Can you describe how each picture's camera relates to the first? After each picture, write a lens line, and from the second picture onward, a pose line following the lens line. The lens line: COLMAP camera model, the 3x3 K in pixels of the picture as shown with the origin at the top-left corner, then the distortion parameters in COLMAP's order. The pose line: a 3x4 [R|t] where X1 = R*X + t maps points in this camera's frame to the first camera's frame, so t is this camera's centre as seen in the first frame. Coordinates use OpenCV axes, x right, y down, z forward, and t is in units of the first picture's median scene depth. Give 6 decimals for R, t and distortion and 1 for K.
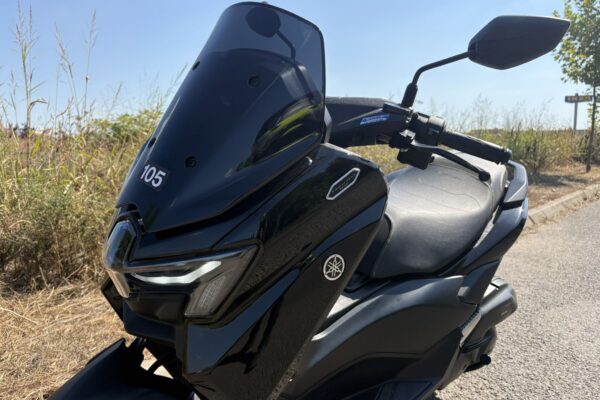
lens RADIAL K [[449.4, 0, 299.9], [0, 449.4, 200.4], [0, 0, 1]] dist [0.049323, -0.062988]
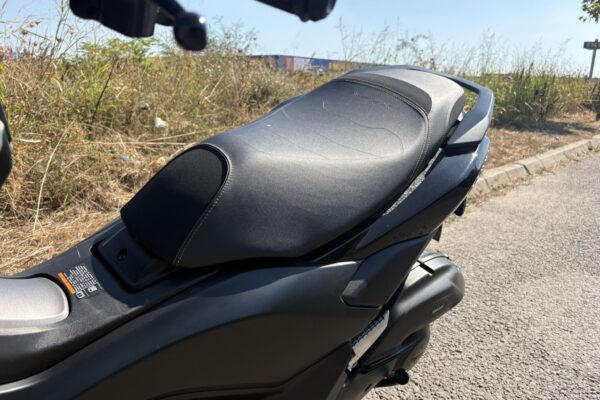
lens RADIAL K [[449.4, 0, 303.7], [0, 449.4, 196.6], [0, 0, 1]] dist [0.049323, -0.062988]
pose [[0.999094, 0.042526, 0.001835, 0.210993], [-0.042419, 0.991159, 0.125719, 0.005376], [0.003527, -0.125683, 0.992064, 0.306336]]
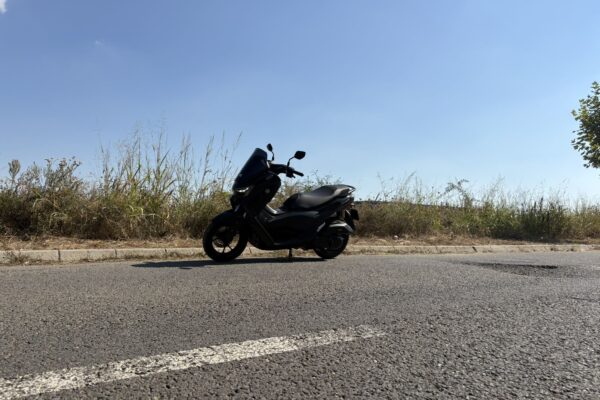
lens RADIAL K [[449.4, 0, 299.2], [0, 449.4, 195.9], [0, 0, 1]] dist [0.049323, -0.062988]
pose [[0.973784, 0.027905, -0.225758, 0.770342], [-0.069181, 0.981766, -0.177055, 0.521342], [0.216701, 0.188032, 0.957959, -1.940953]]
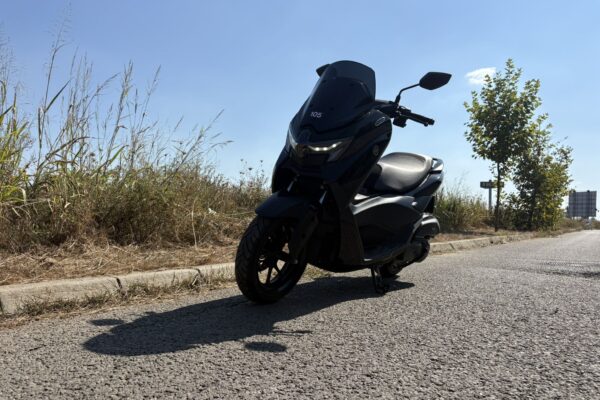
lens RADIAL K [[449.4, 0, 297.5], [0, 449.4, 202.1], [0, 0, 1]] dist [0.049323, -0.062988]
pose [[0.989856, 0.043510, 0.135246, -0.329367], [-0.021633, 0.987009, -0.159203, 0.391472], [-0.140416, 0.154663, 0.977938, -0.693280]]
